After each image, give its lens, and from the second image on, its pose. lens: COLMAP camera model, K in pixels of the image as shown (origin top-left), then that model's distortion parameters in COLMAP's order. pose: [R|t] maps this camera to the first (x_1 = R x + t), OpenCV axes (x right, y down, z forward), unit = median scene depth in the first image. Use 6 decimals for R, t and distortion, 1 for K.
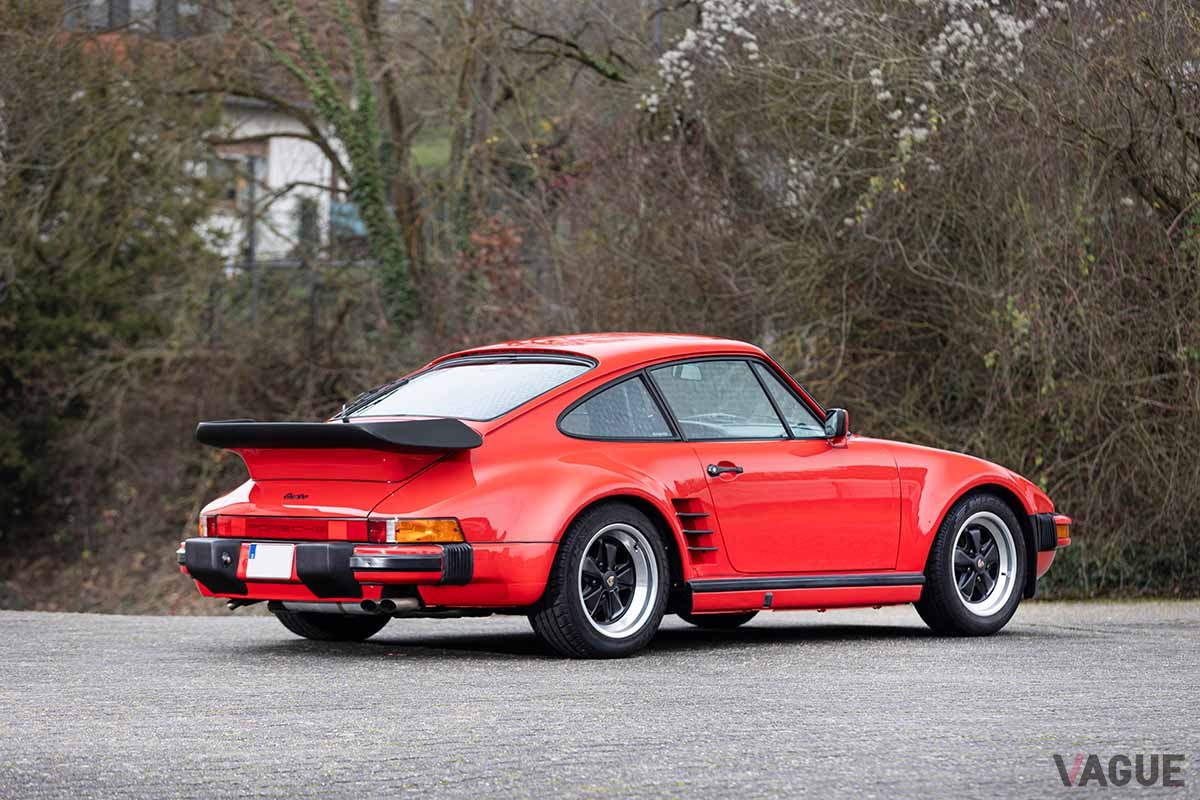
lens RADIAL K [[4336.8, 0, 600.0], [0, 4336.8, 400.0], [0, 0, 1]] dist [-0.017863, 0.811711]
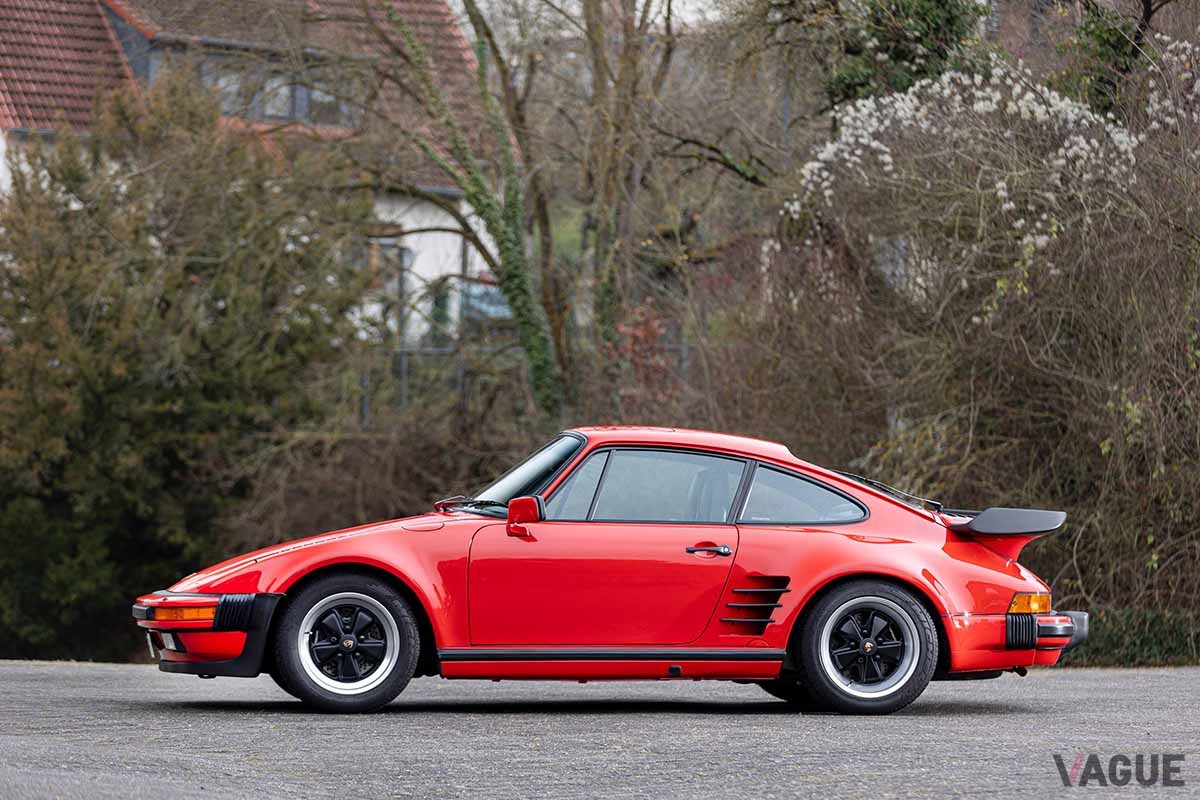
lens RADIAL K [[4552.9, 0, 600.0], [0, 4552.9, 400.0], [0, 0, 1]] dist [0.044505, -2.642599]
pose [[0.999753, -0.000247, -0.022211, -0.011681], [-0.000108, 0.999872, -0.015969, -0.002603], [0.022212, 0.015968, 0.999626, -0.145655]]
